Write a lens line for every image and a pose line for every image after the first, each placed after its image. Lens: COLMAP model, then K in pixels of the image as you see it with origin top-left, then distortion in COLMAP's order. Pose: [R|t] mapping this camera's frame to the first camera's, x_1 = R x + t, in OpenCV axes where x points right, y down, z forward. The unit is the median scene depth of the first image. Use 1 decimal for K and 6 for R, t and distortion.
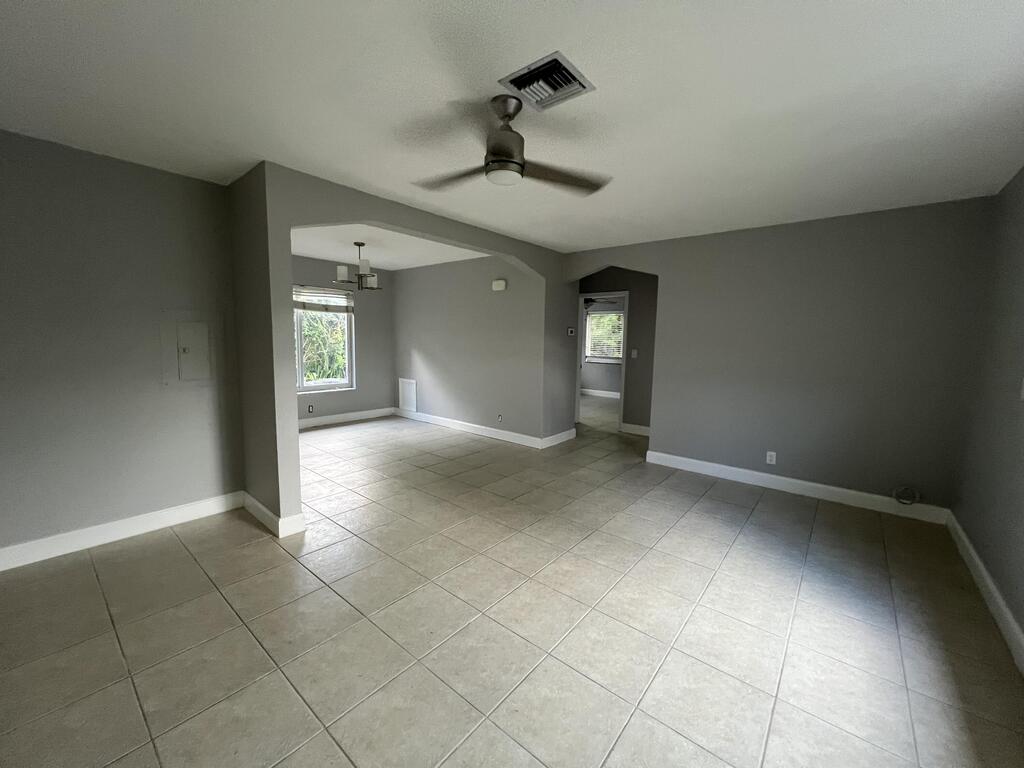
lens RADIAL K [[410.0, 0, 510.4], [0, 410.0, 381.0], [0, 0, 1]] dist [-0.000152, 0.000313]
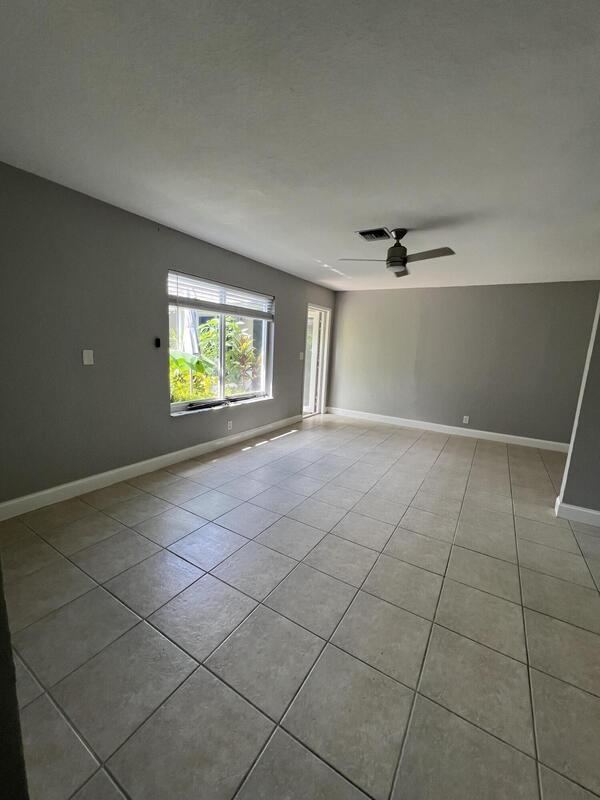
lens RADIAL K [[320.0, 0, 299.9], [0, 320.0, 400.9], [0, 0, 1]] dist [0.000015, 0.000100]
pose [[-0.988029, -0.042838, -0.148198, 0.246619], [-0.082189, 0.959150, 0.270694, -0.097142], [0.130548, 0.279634, -0.951190, 0.987645]]
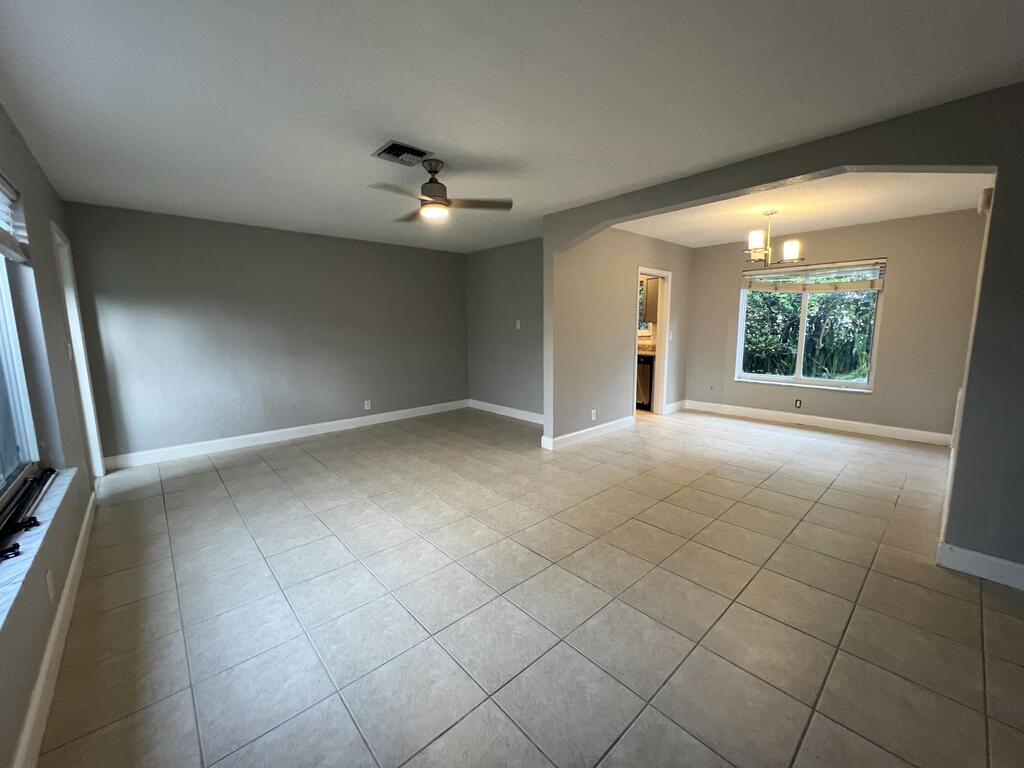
lens RADIAL K [[407.1, 0, 509.1], [0, 407.1, 383.6], [0, 0, 1]] dist [0.000779, 0.000016]
pose [[-0.145834, 0.125104, -0.981367, 0.559734], [-0.098244, 0.985237, 0.140197, -0.044118], [0.984419, 0.116859, -0.131390, 0.582087]]
